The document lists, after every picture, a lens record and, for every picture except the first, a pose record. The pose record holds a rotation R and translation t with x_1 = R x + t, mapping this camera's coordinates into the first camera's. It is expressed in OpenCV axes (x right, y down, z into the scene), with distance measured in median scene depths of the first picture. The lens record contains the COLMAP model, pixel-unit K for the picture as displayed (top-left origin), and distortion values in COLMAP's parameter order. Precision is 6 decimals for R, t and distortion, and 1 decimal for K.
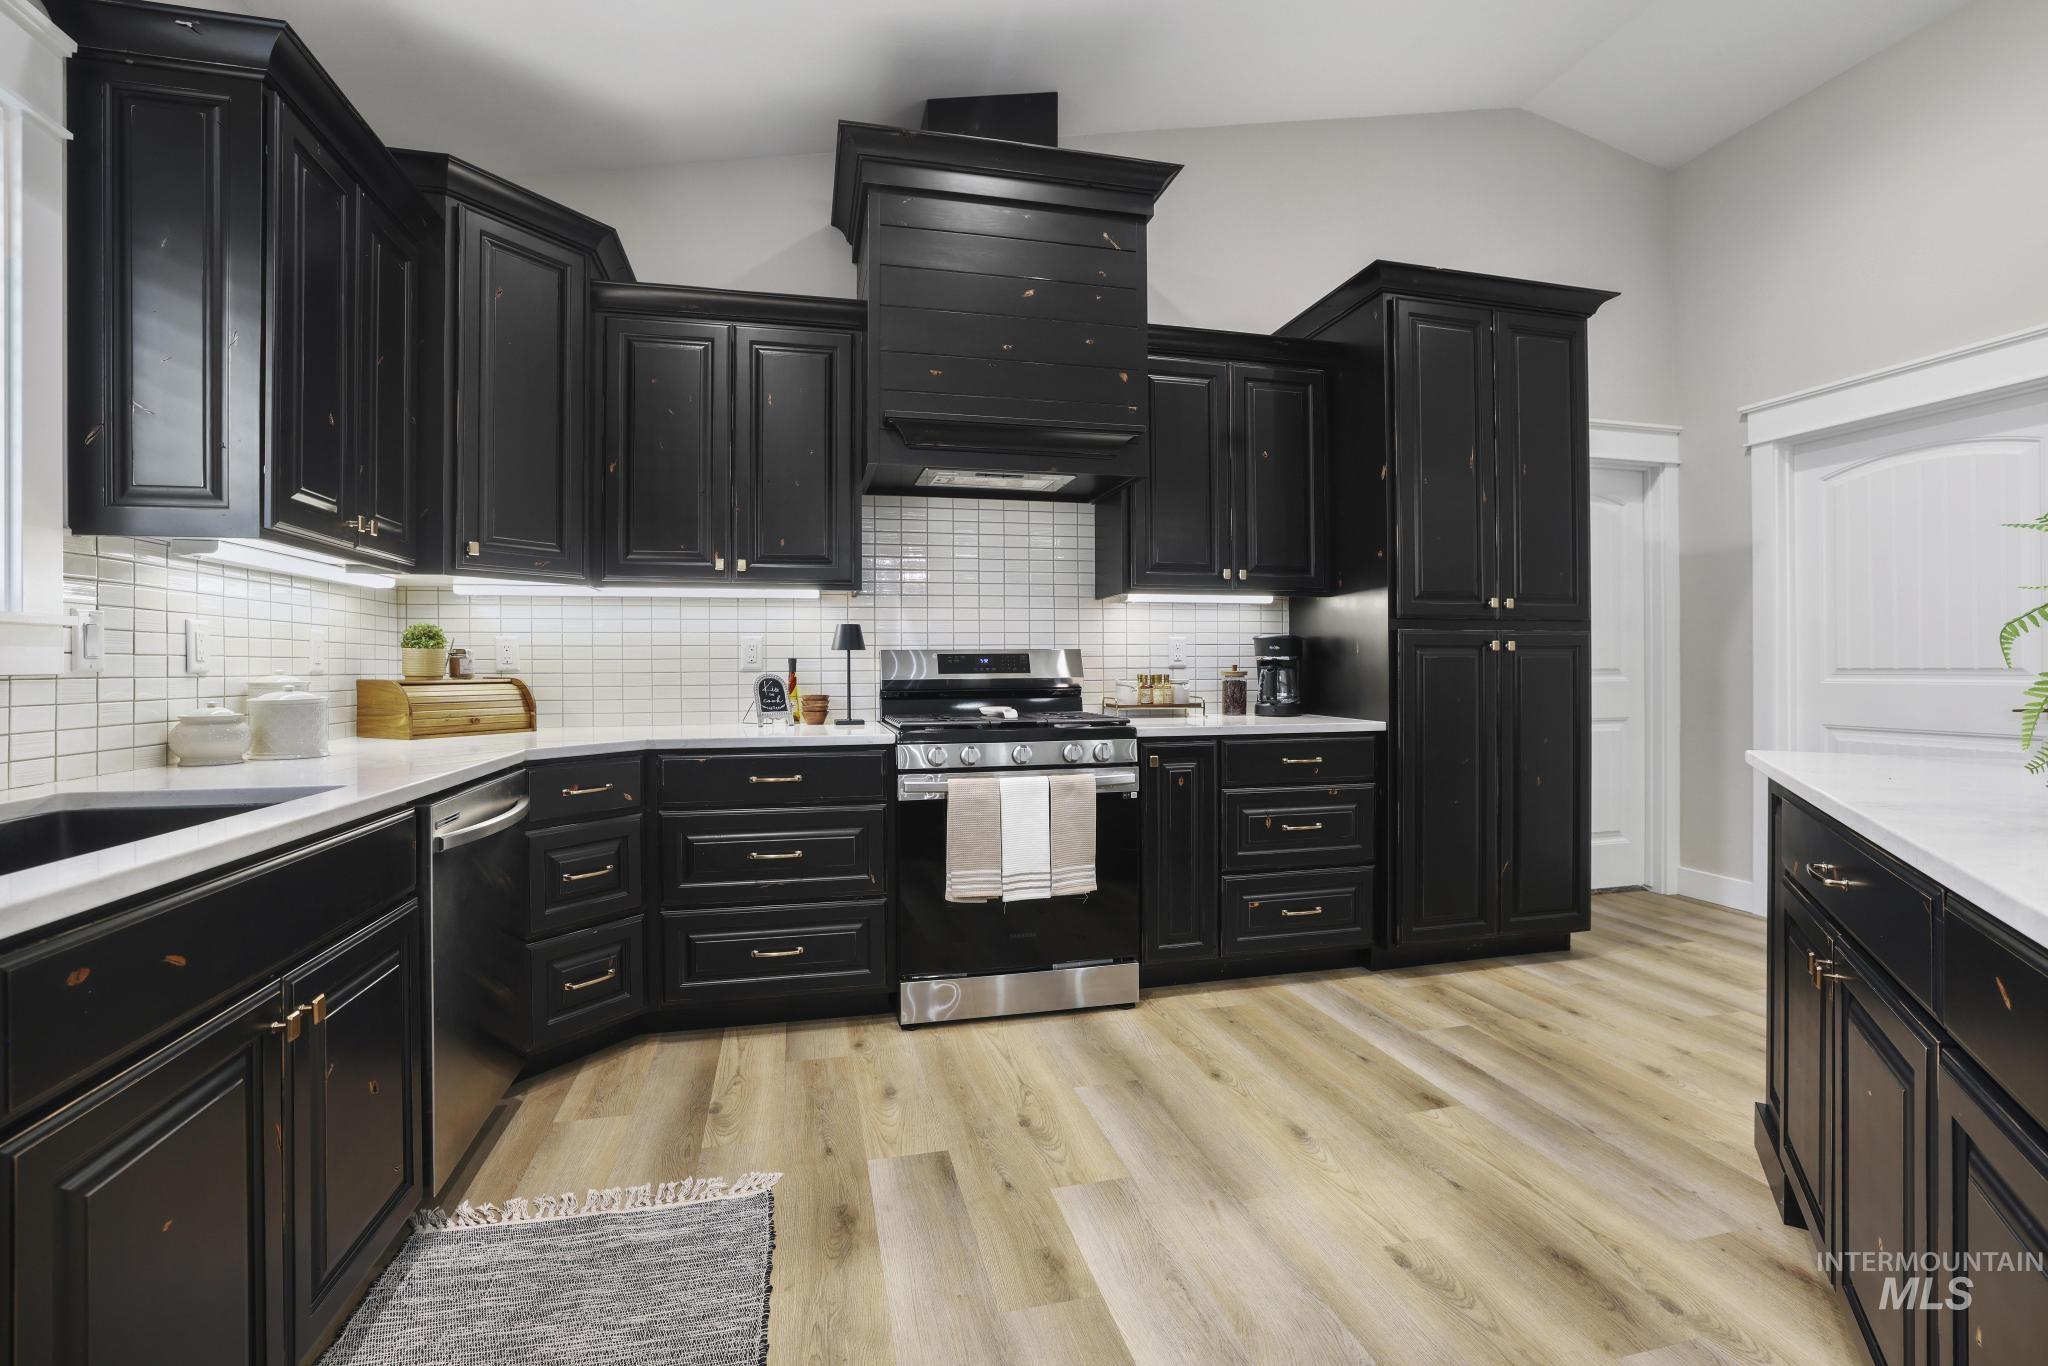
lens RADIAL K [[930.3, 0, 1021.8], [0, 930.3, 665.2], [0, 0, 1]] dist [-0.021637, 0.000048]
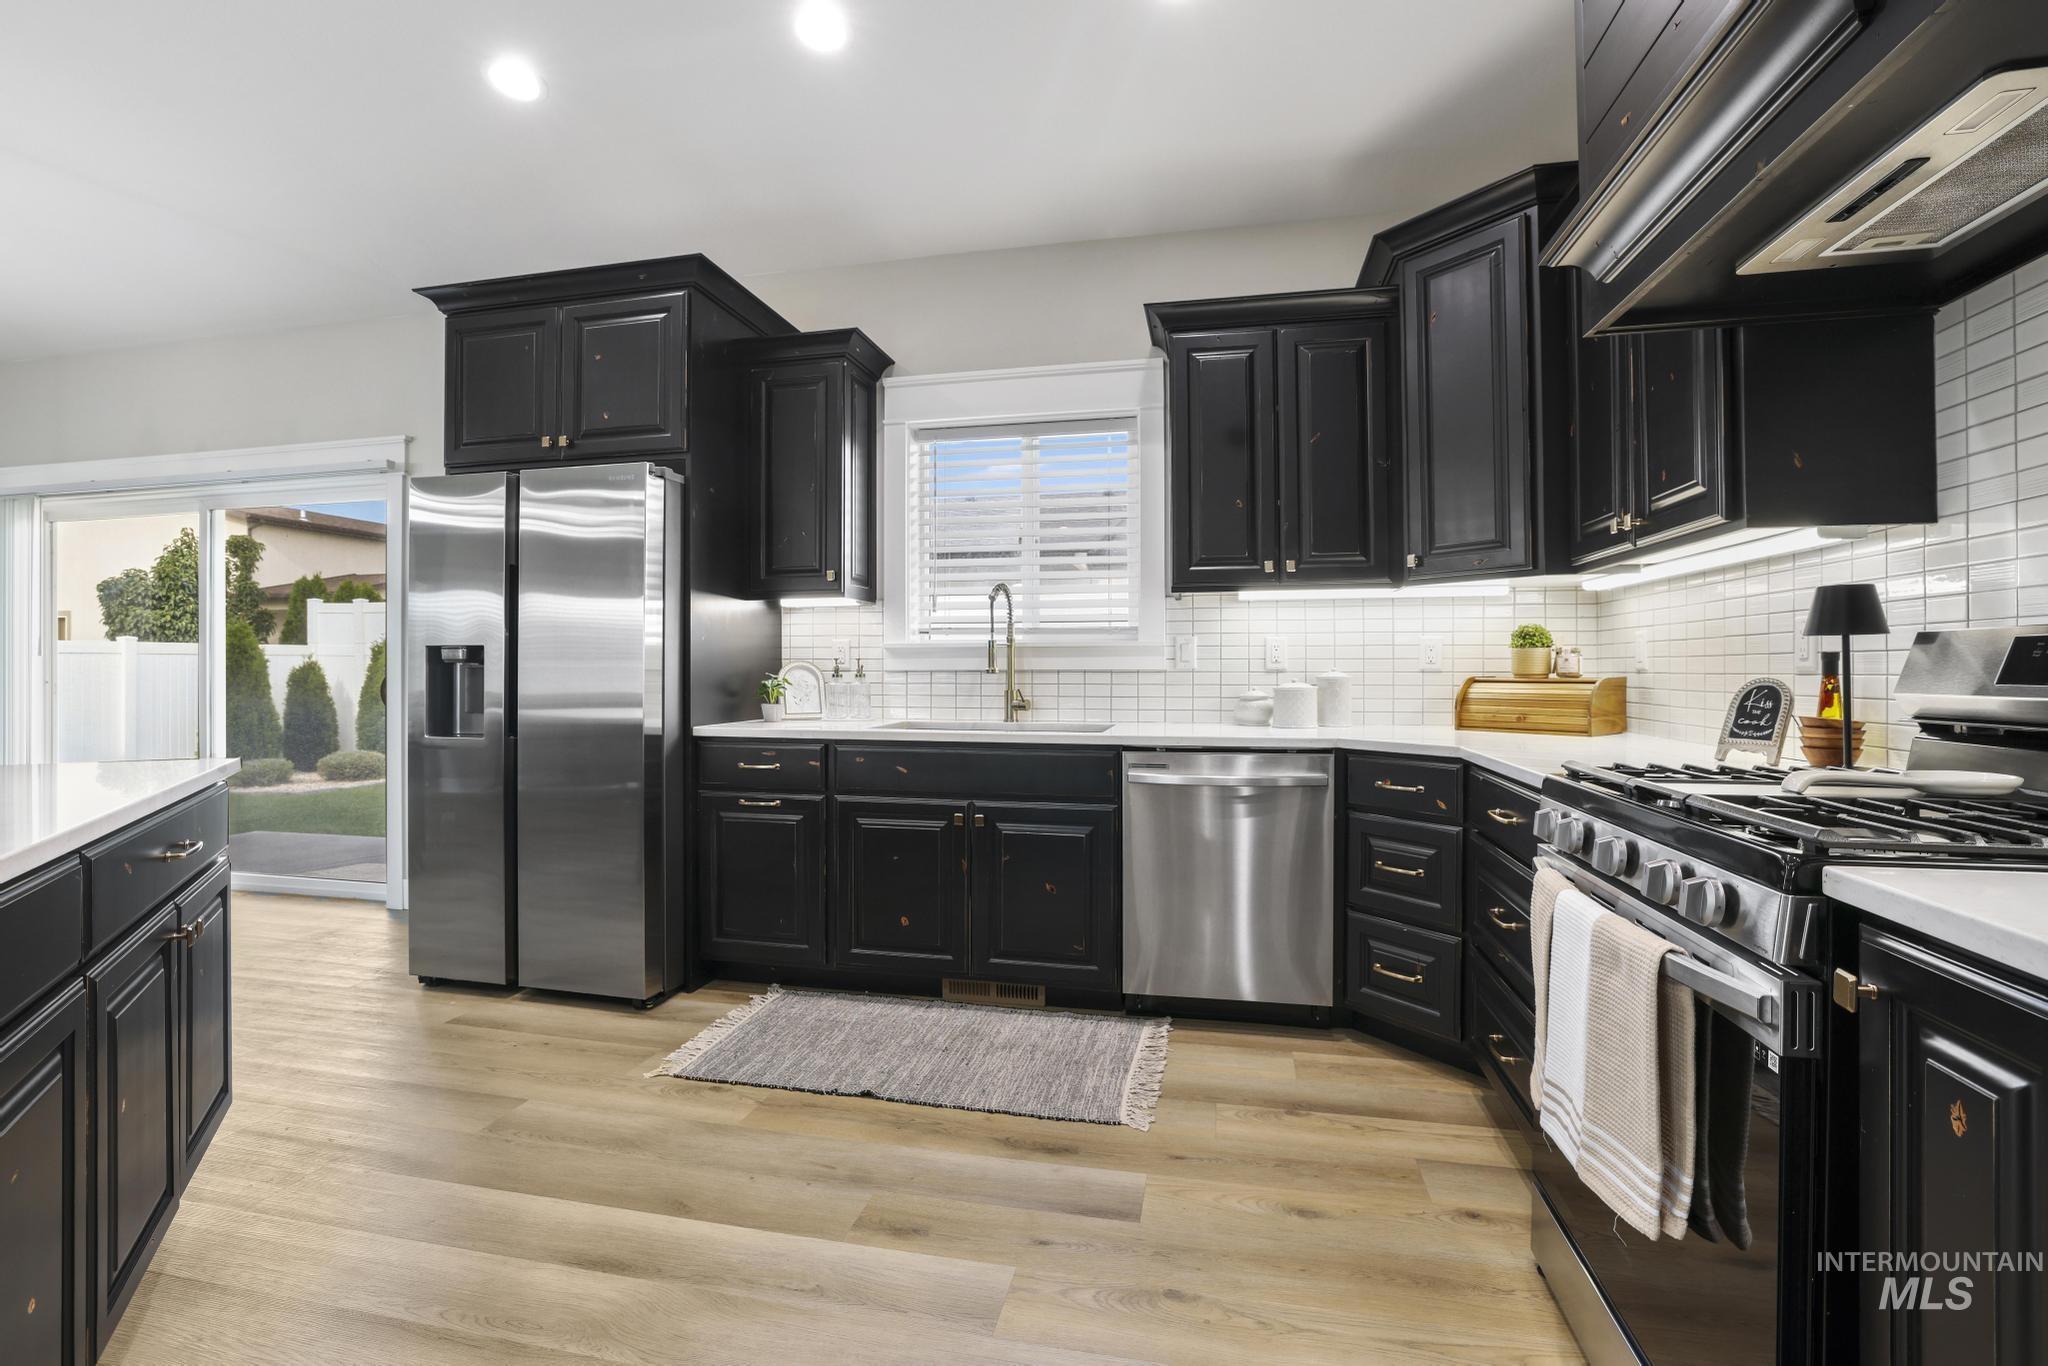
lens RADIAL K [[892.6, 0, 1010.7], [0, 892.6, 659.0], [0, 0, 1]] dist [-0.017757, -0.000059]
pose [[-0.429682, -0.003041, -0.902975, 0.532501], [0.004779, 0.999973, -0.005641, -0.002778], [0.902968, -0.006739, -0.429655, 0.914513]]
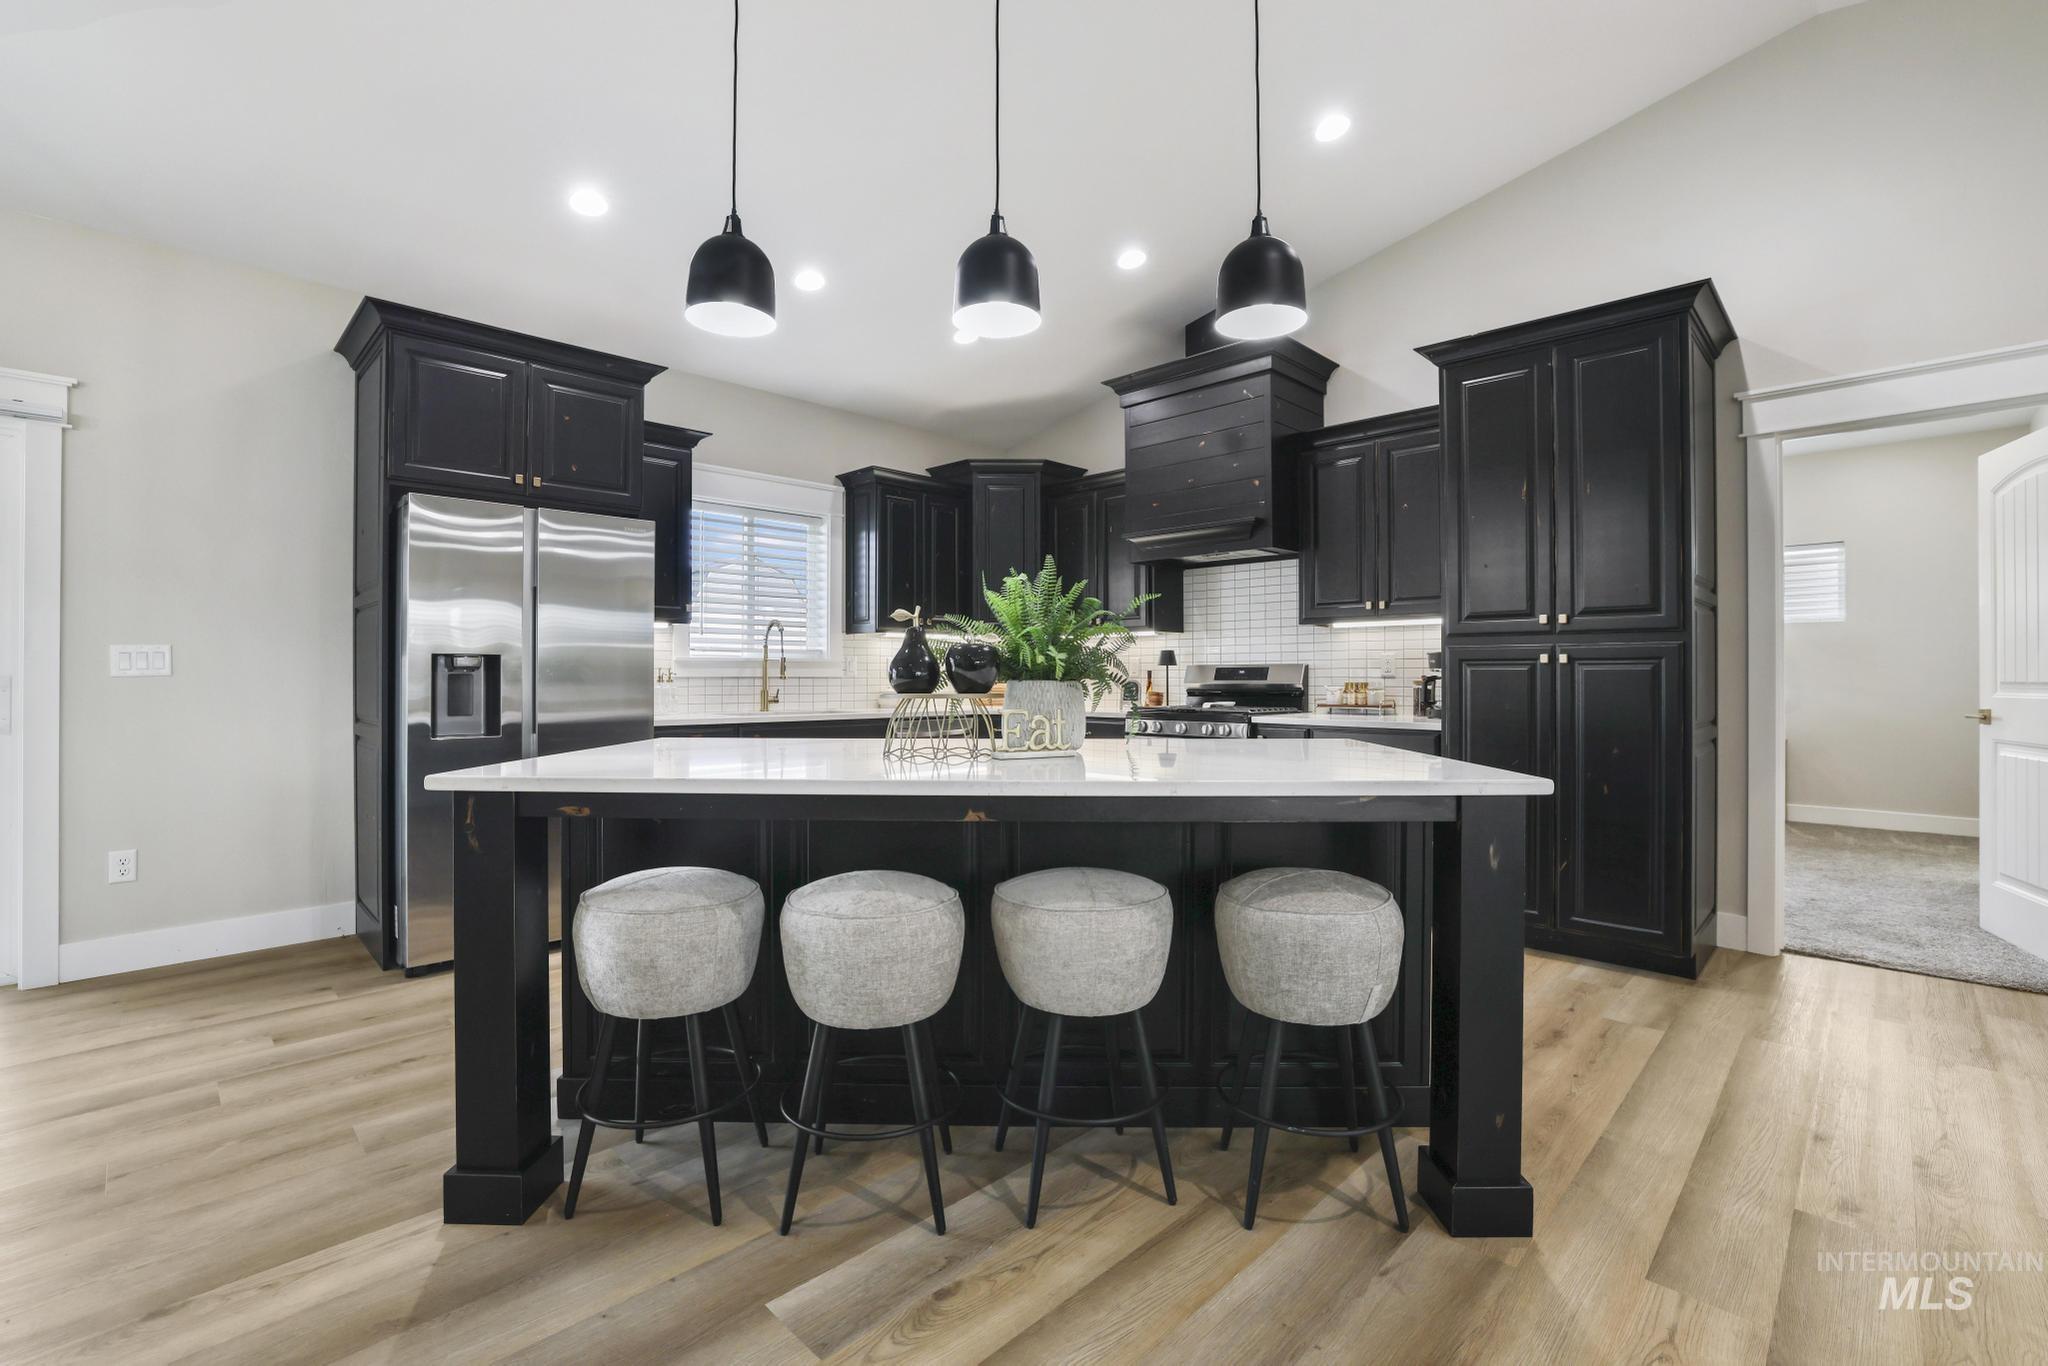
lens RADIAL K [[881.5, 0, 1031.7], [0, 881.5, 666.0], [0, 0, 1]] dist [-0.057903, 0.024559]
pose [[0.524939, -0.005139, -0.851124, 1.206626], [-0.001699, 0.999973, -0.007085, -0.004711], [0.851138, 0.005165, 0.524916, -0.046758]]
